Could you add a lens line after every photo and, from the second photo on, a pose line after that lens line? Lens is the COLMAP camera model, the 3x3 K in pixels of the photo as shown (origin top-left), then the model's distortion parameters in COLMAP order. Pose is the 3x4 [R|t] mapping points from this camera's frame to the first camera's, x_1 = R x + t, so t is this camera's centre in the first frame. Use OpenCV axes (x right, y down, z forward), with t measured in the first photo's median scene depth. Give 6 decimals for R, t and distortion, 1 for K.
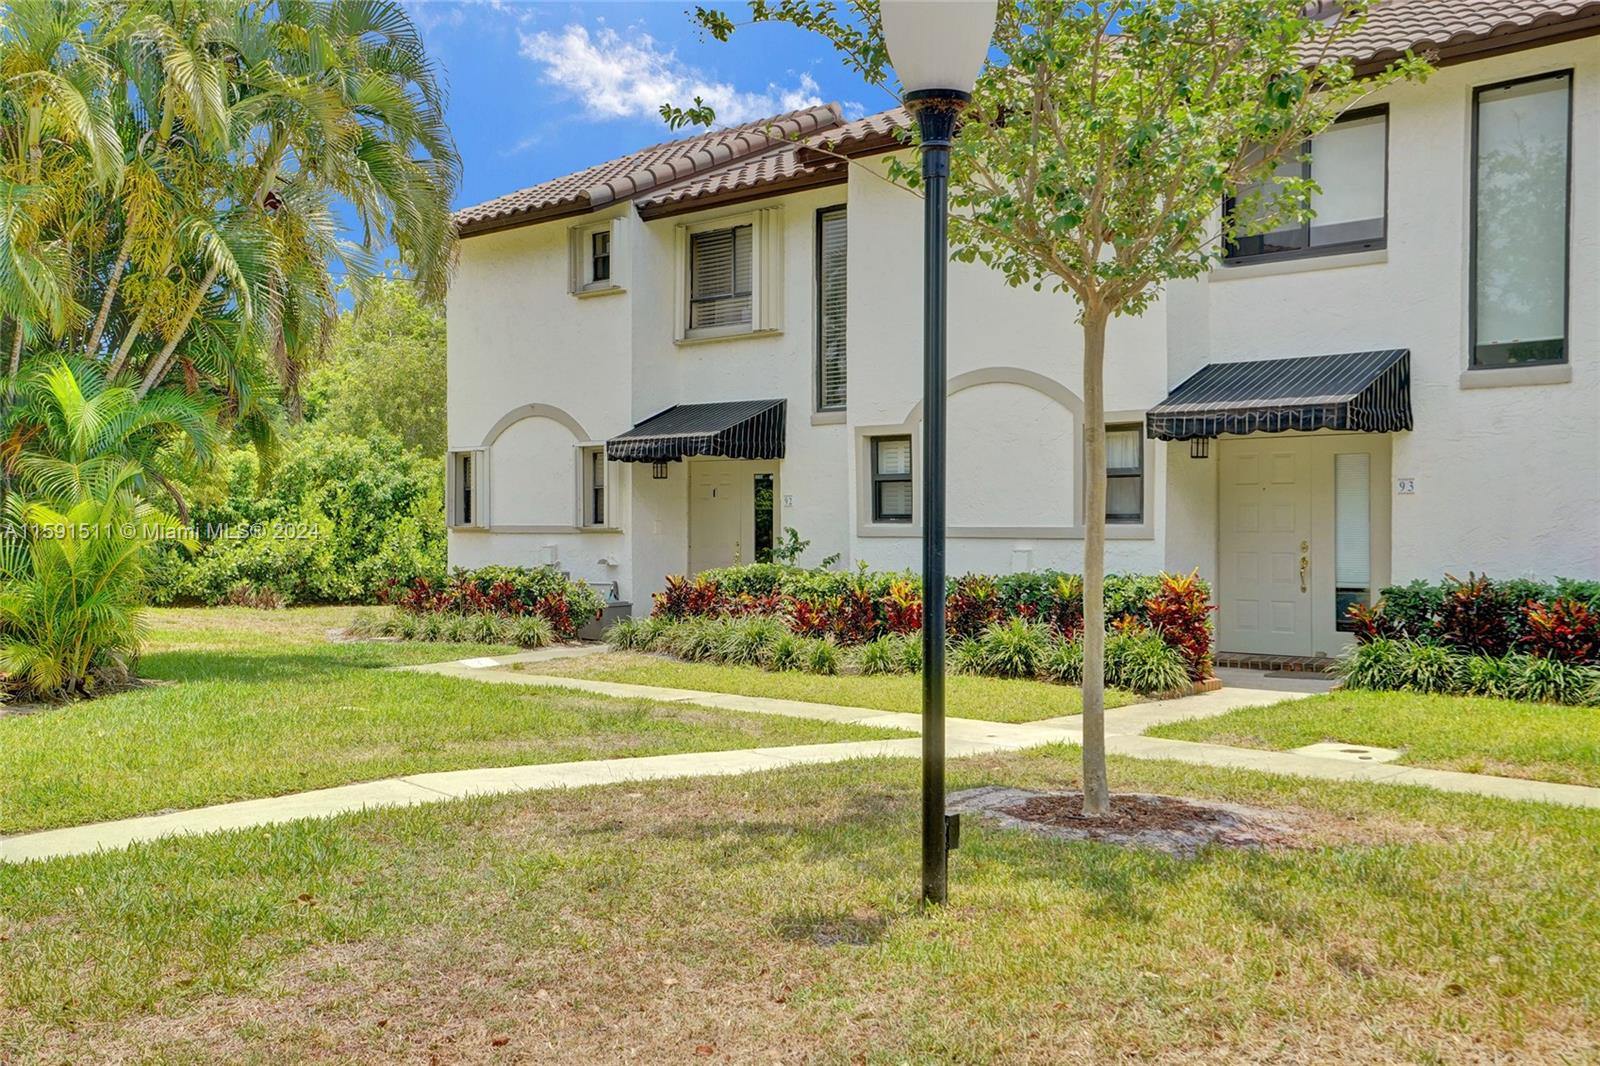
lens RADIAL K [[1587.6, 0, 778.7], [0, 1587.6, 572.1], [0, 0, 1]] dist [0.032690, 0.000000]
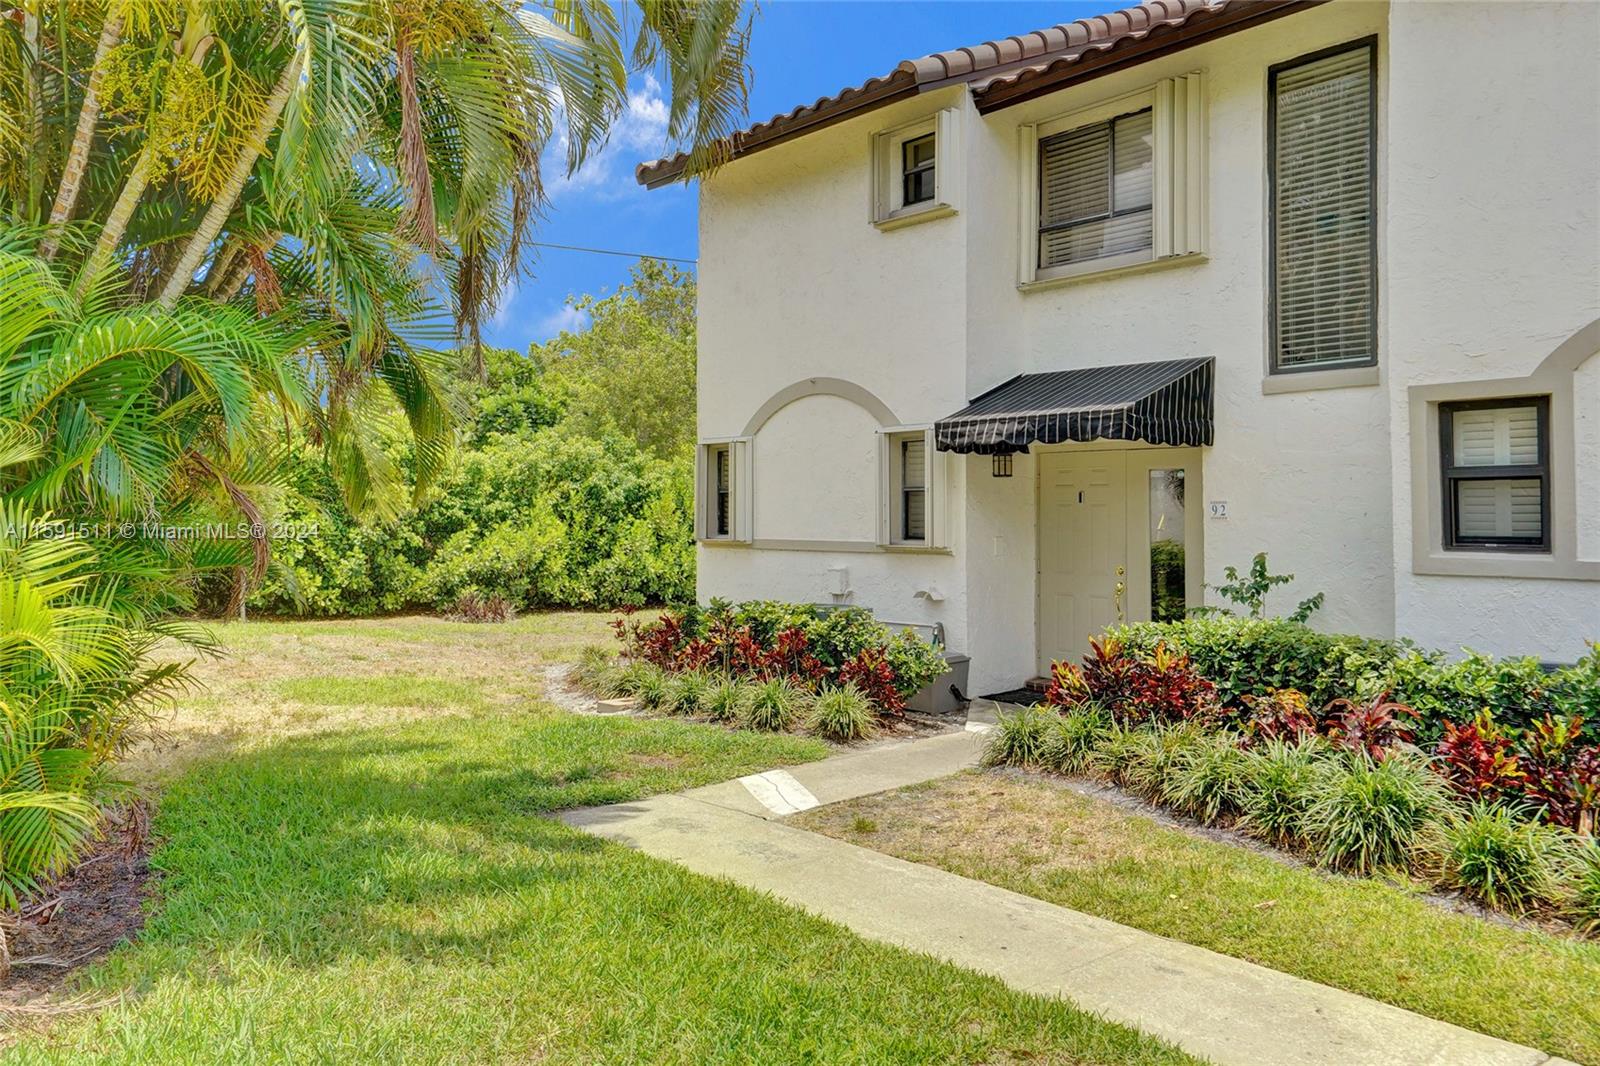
lens RADIAL K [[1164.9, 0, 799.6], [0, 1164.9, 523.4], [0, 0, 1]] dist [-0.015414, -0.003050]
pose [[0.996282, 0.001726, -0.086140, -0.118965], [-0.003698, 0.999735, -0.022733, -0.025902], [0.086077, 0.022967, 0.996024, 0.473294]]
